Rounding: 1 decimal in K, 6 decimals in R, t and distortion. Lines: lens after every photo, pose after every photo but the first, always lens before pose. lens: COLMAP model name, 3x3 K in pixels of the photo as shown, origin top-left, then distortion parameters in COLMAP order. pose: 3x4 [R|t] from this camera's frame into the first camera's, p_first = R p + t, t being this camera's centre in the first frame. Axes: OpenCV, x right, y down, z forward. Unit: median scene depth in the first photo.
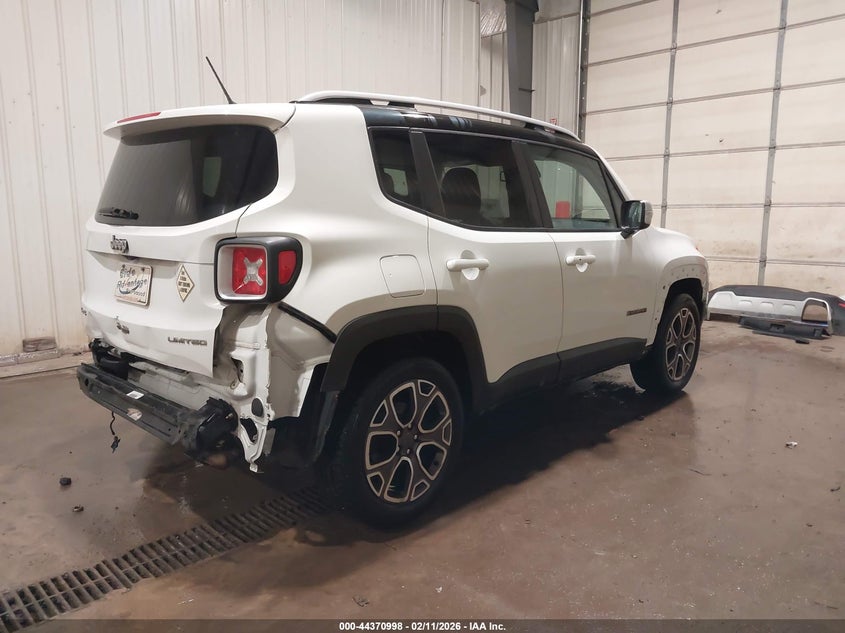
lens RADIAL K [[689.8, 0, 425.9], [0, 689.8, 320.1], [0, 0, 1]] dist [-0.011979, -0.011707]
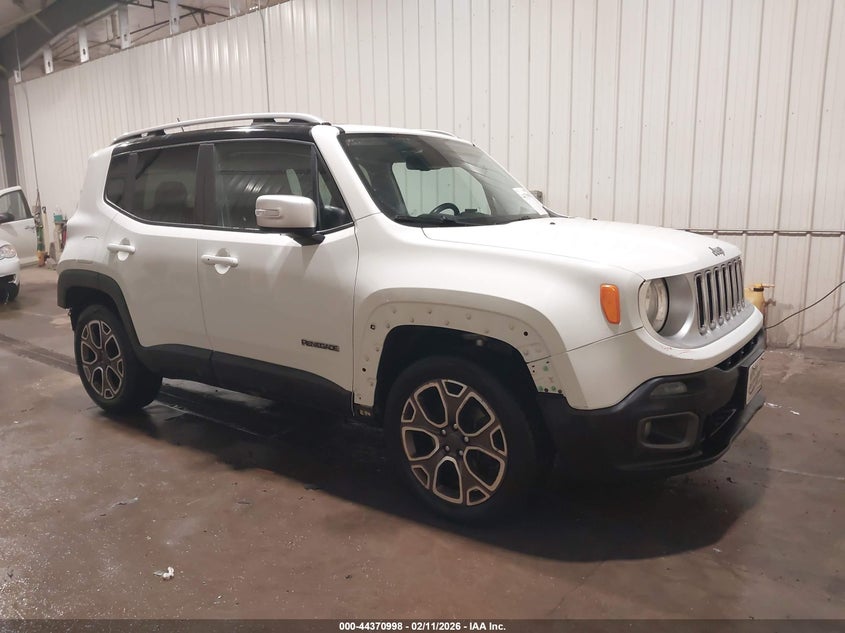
lens RADIAL K [[689.8, 0, 425.9], [0, 689.8, 320.1], [0, 0, 1]] dist [-0.011979, -0.011707]
pose [[0.108956, 0.166560, -0.979993, 1.128309], [-0.153182, 0.976900, 0.149003, -0.181592], [0.982173, 0.133883, 0.131953, 1.093177]]
